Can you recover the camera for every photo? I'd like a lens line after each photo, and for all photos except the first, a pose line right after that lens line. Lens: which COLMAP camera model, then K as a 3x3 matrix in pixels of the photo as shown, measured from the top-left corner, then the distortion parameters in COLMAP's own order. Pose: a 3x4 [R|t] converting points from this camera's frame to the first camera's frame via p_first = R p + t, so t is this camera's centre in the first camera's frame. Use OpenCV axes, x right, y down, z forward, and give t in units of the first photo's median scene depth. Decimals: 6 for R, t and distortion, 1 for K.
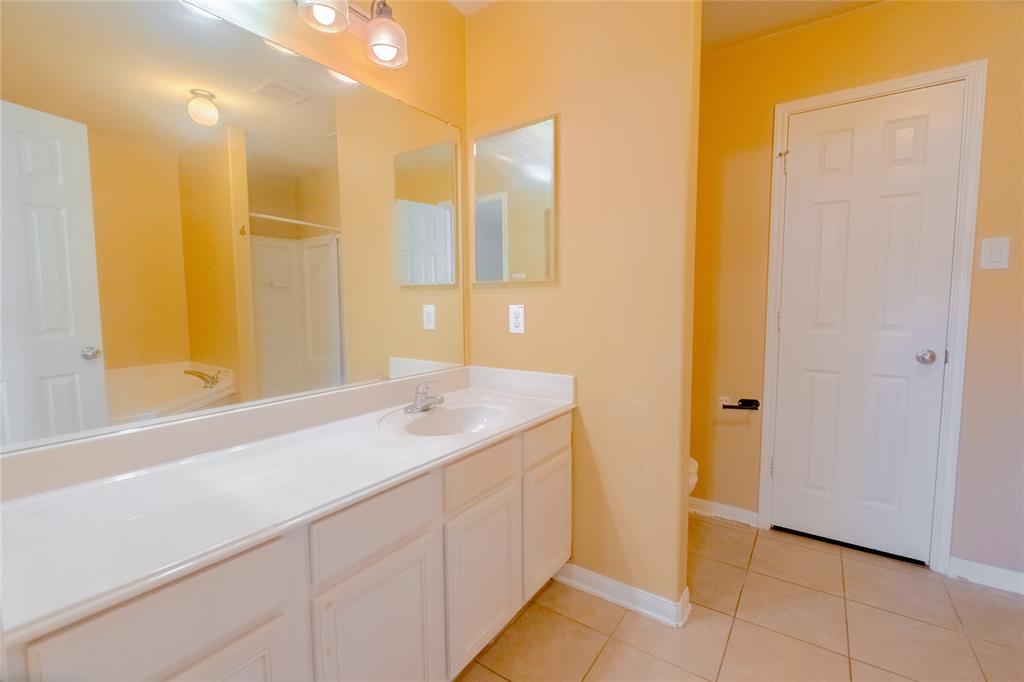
lens RADIAL K [[444.0, 0, 513.8], [0, 444.0, 338.1], [0, 0, 1]] dist [-0.002673, -0.000127]
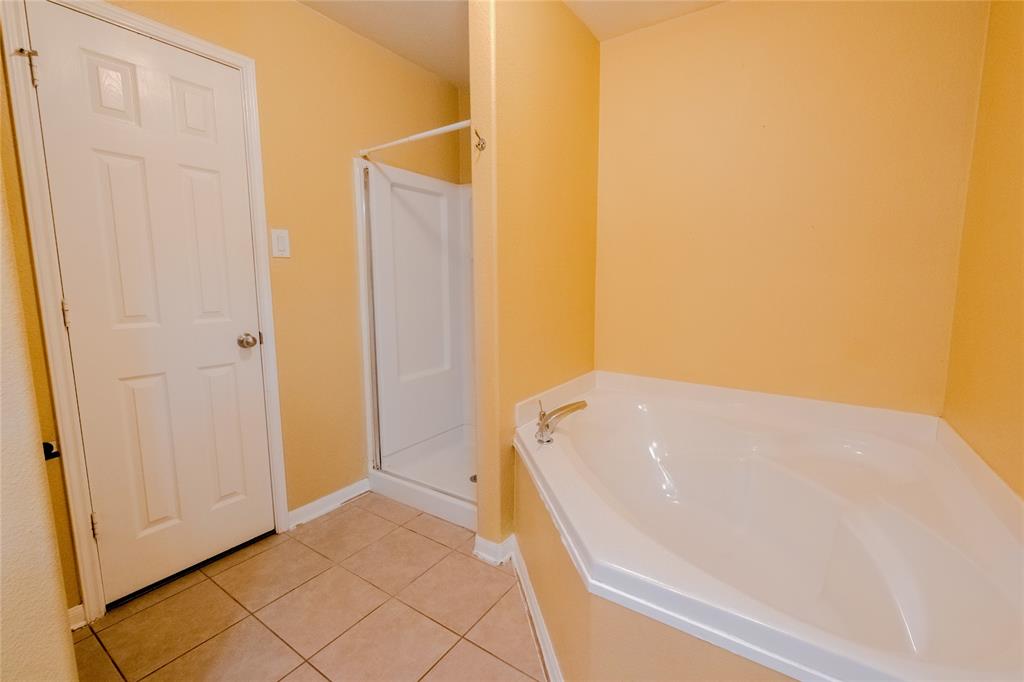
lens RADIAL K [[444.0, 0, 512.5], [0, 444.0, 340.8], [0, 0, 1]] dist [-0.002673, -0.000127]
pose [[-0.015142, -0.126780, 0.991815, -0.086154], [0.091814, 0.987562, 0.127638, -0.030124], [-0.995661, 0.092995, -0.003313, 0.389461]]
